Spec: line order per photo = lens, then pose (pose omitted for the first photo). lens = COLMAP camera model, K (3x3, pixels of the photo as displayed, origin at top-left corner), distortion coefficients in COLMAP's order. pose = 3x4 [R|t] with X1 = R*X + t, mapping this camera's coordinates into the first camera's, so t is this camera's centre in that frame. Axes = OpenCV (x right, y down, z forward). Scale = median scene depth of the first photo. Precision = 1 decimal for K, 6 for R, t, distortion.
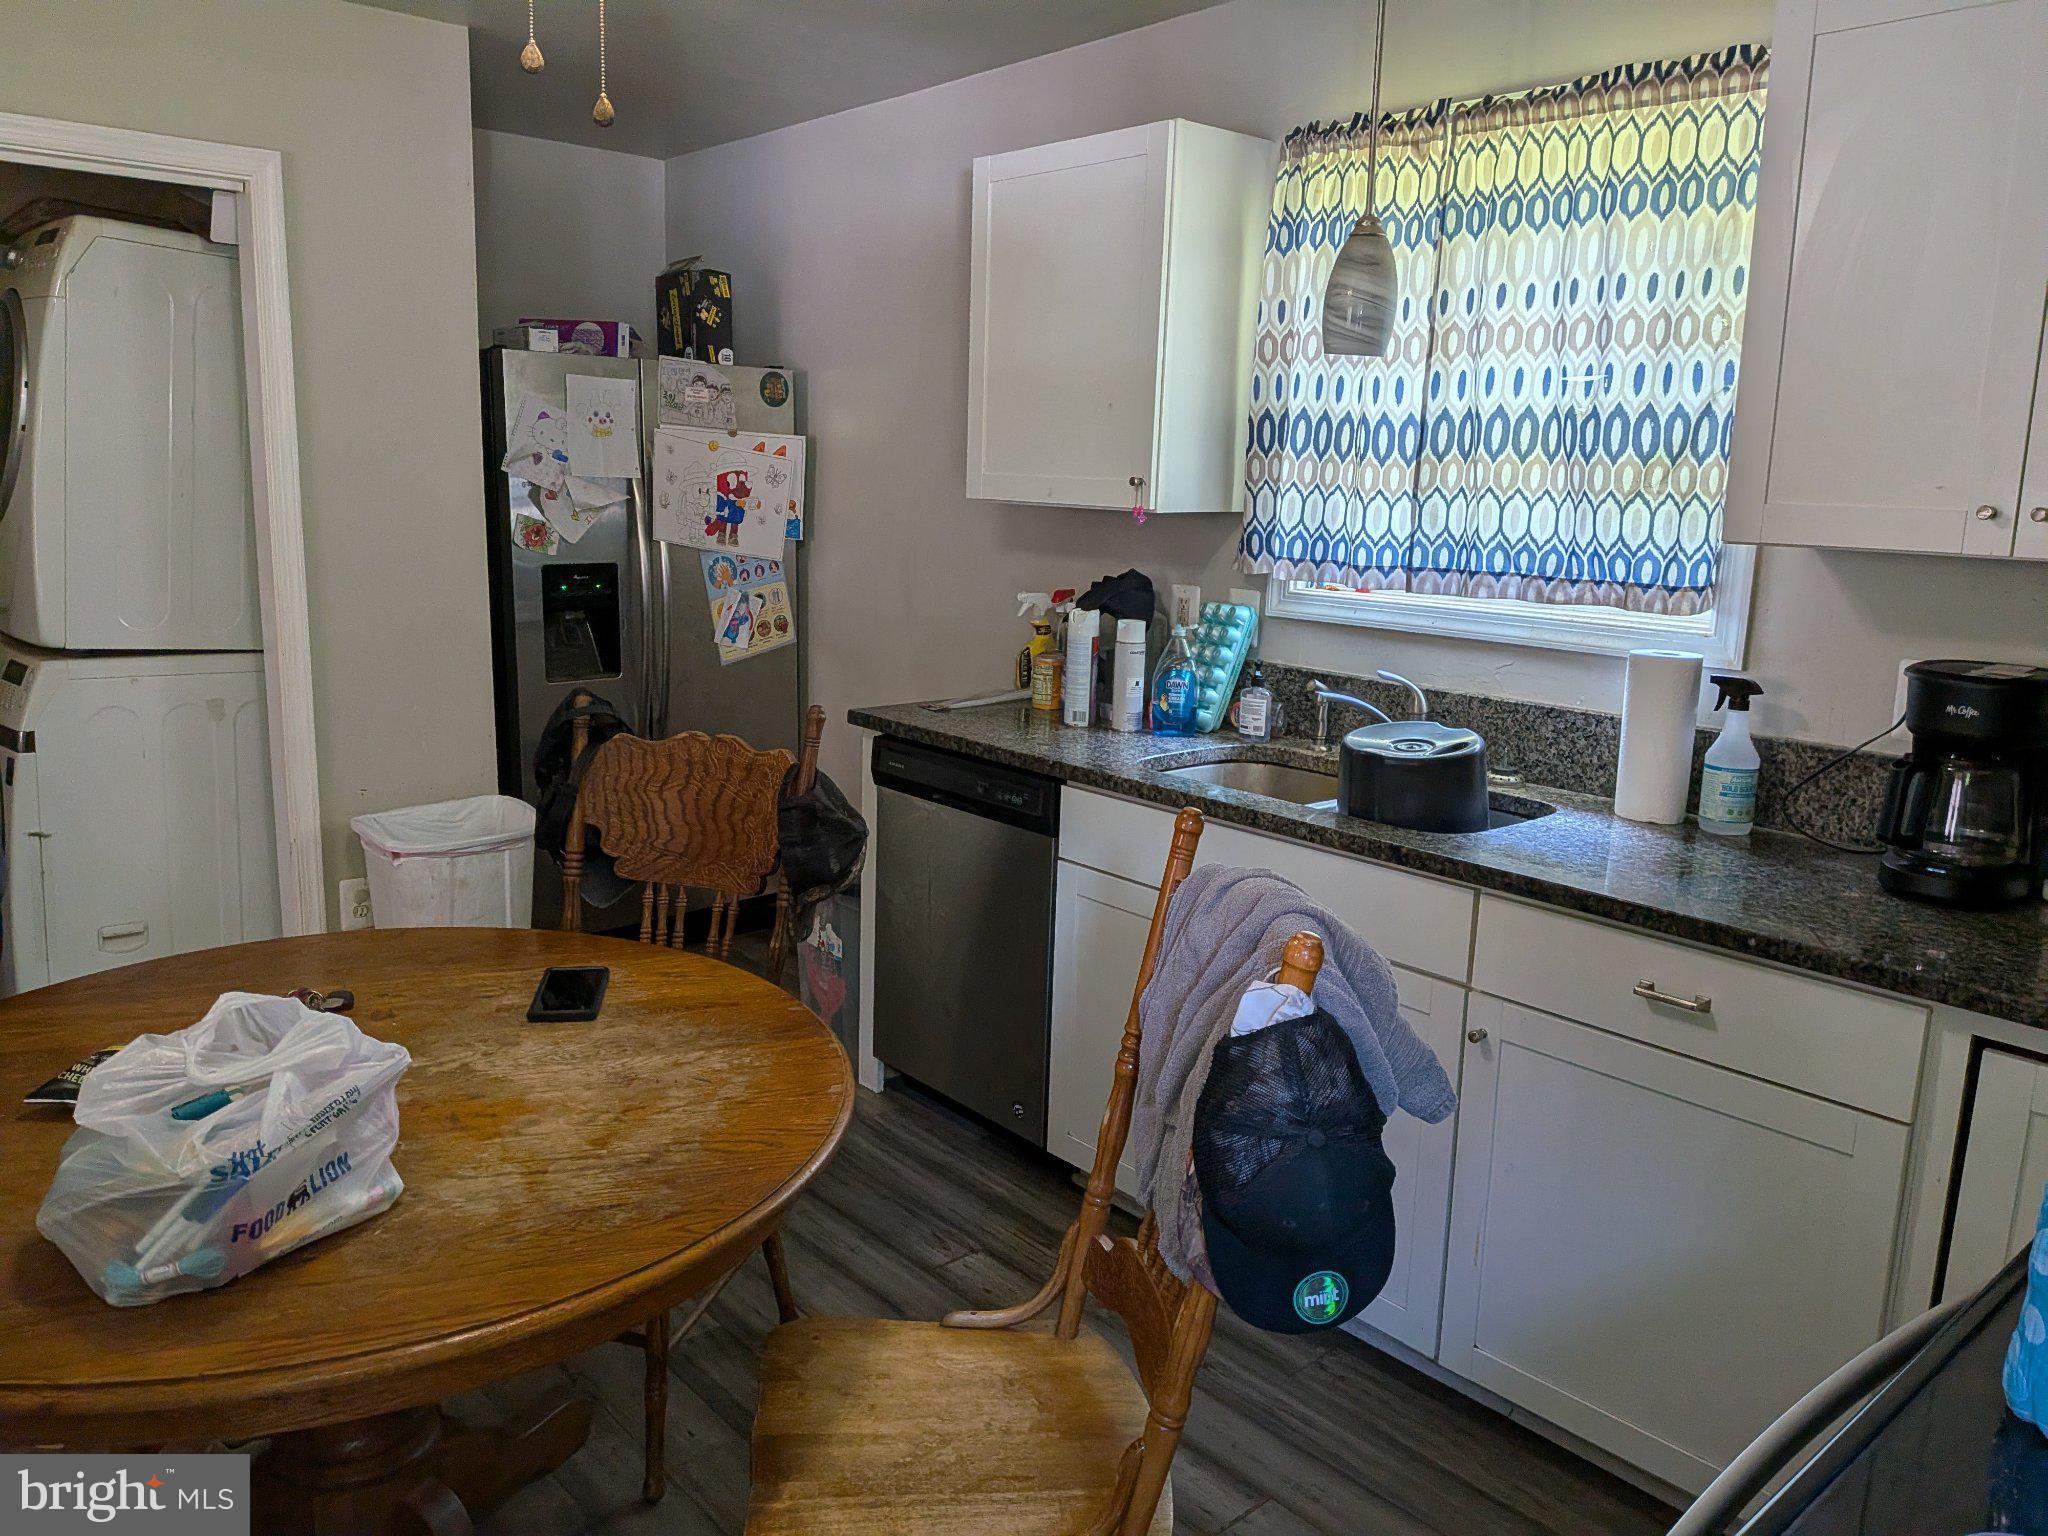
lens RADIAL K [[1480.3, 0, 993.8], [0, 1480.3, 743.2], [0, 0, 1]] dist [0.078889, -0.128814]
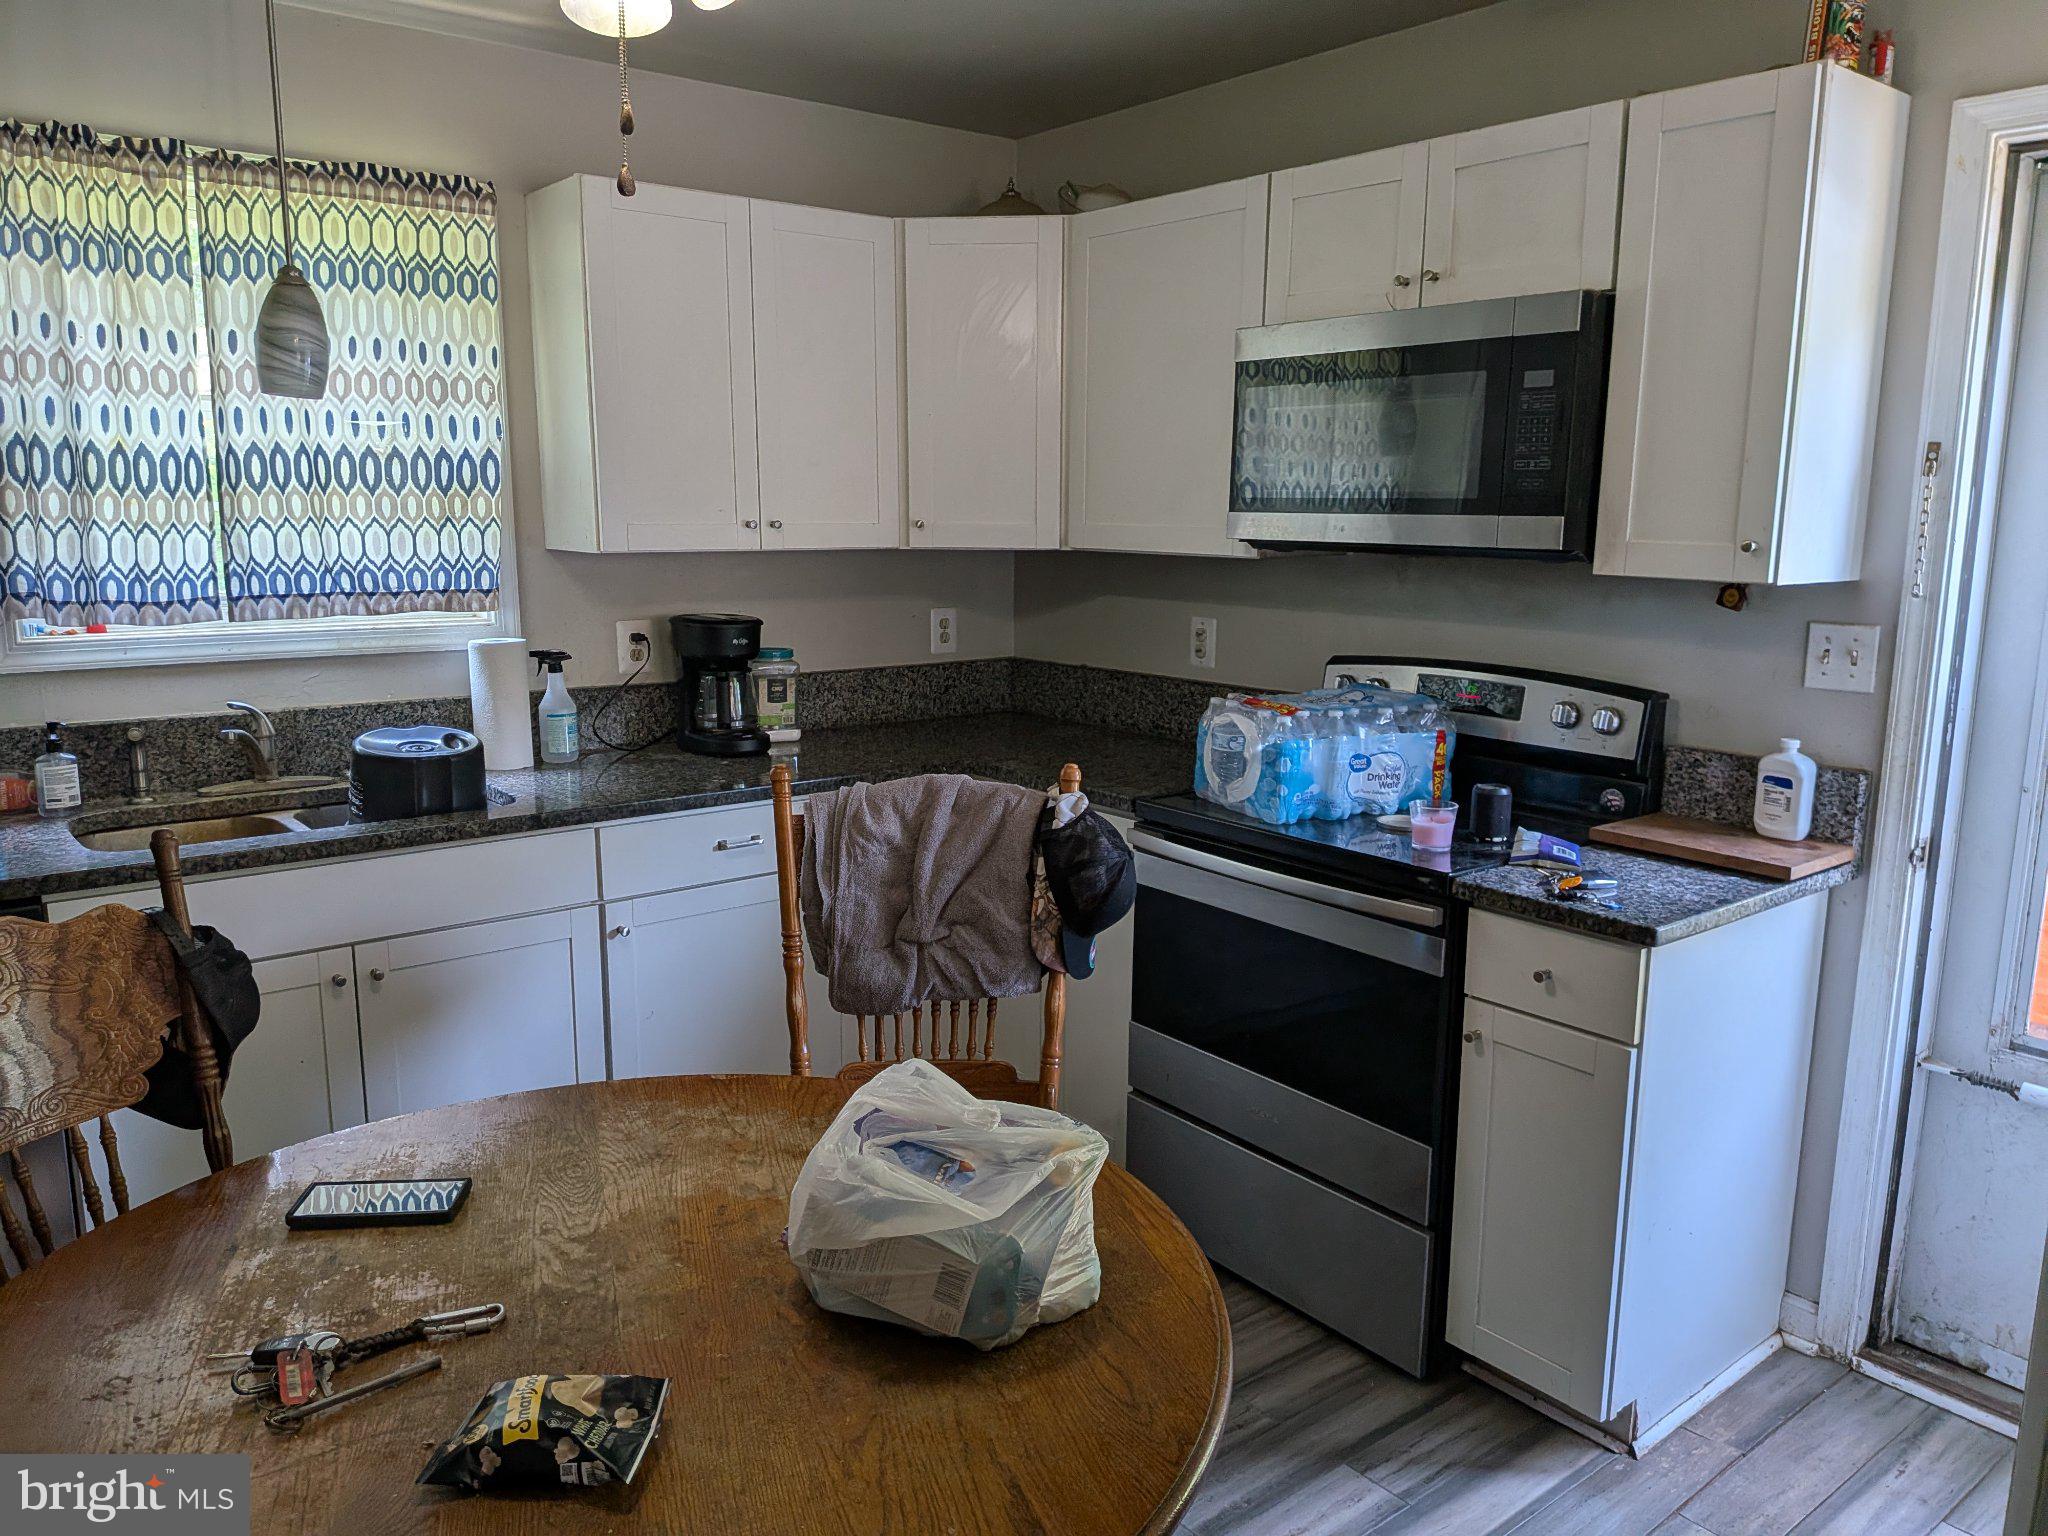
lens RADIAL K [[1480.3, 0, 1027.9], [0, 1480.3, 776.8], [0, 0, 1]] dist [0.078889, -0.128814]
pose [[0.034694, -0.208045, 0.977504, -0.709853], [0.176676, 0.963964, 0.198892, -0.104669], [-0.983657, 0.165801, 0.070201, 0.403580]]
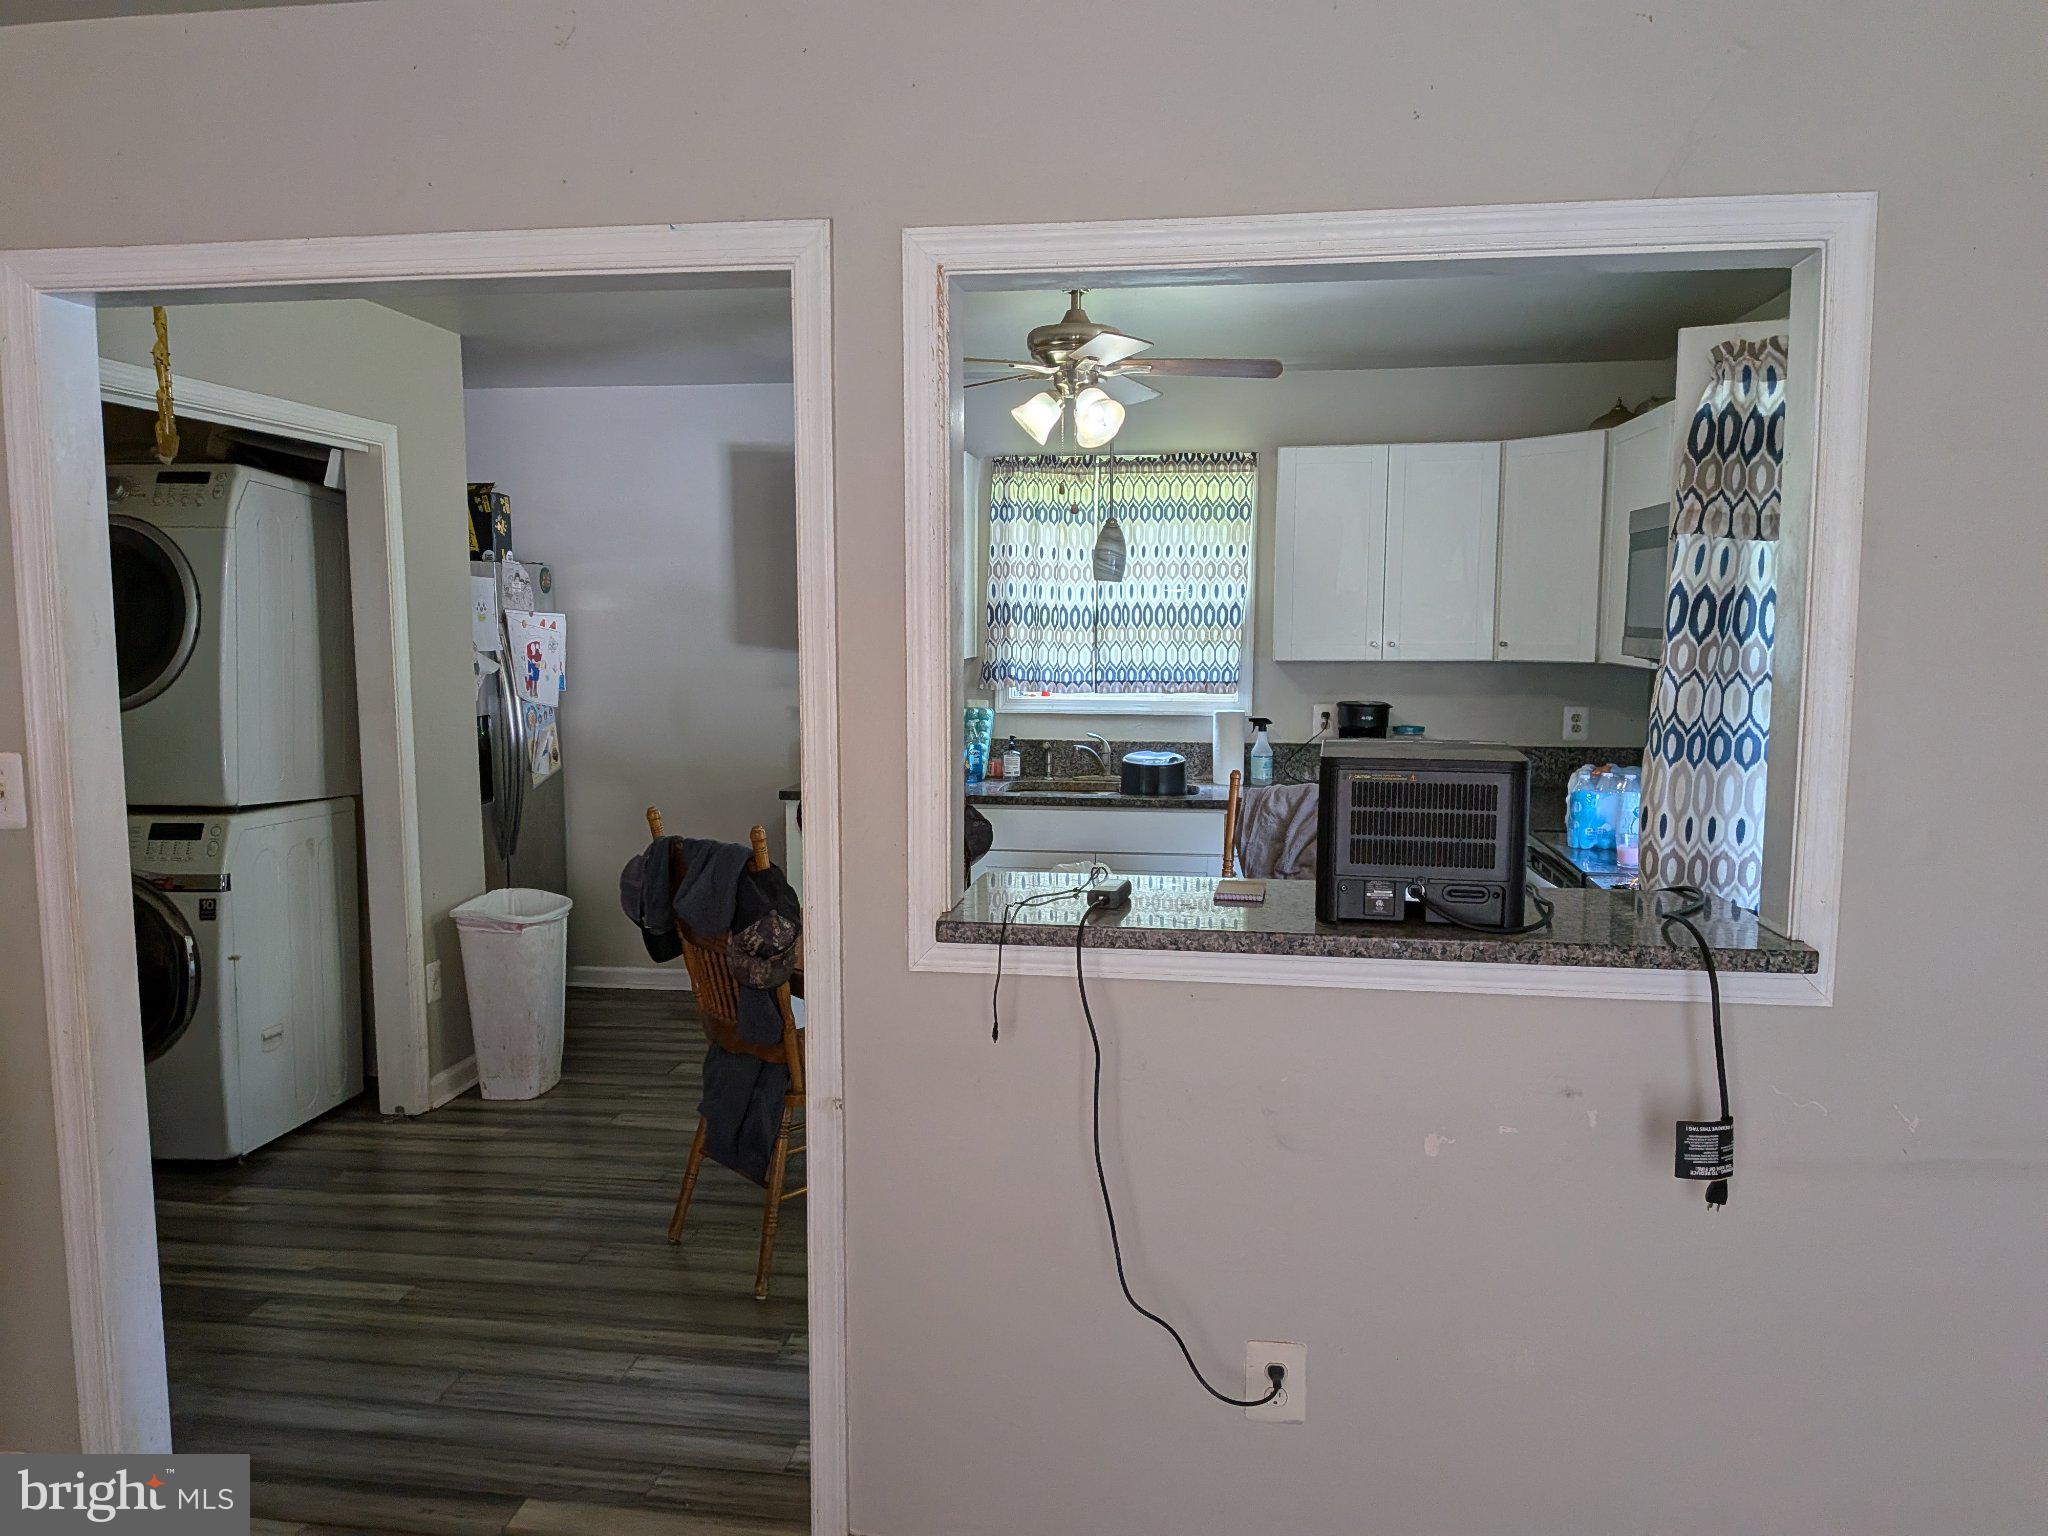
lens RADIAL K [[1480.3, 0, 1014.8], [0, 1480.3, 788.7], [0, 0, 1]] dist [0.078889, -0.128814]
pose [[0.752108, -0.100632, 0.651312, -1.086557], [0.138126, 0.990394, -0.006479, 0.022961], [-0.644403, 0.094836, 0.758782, -0.414907]]
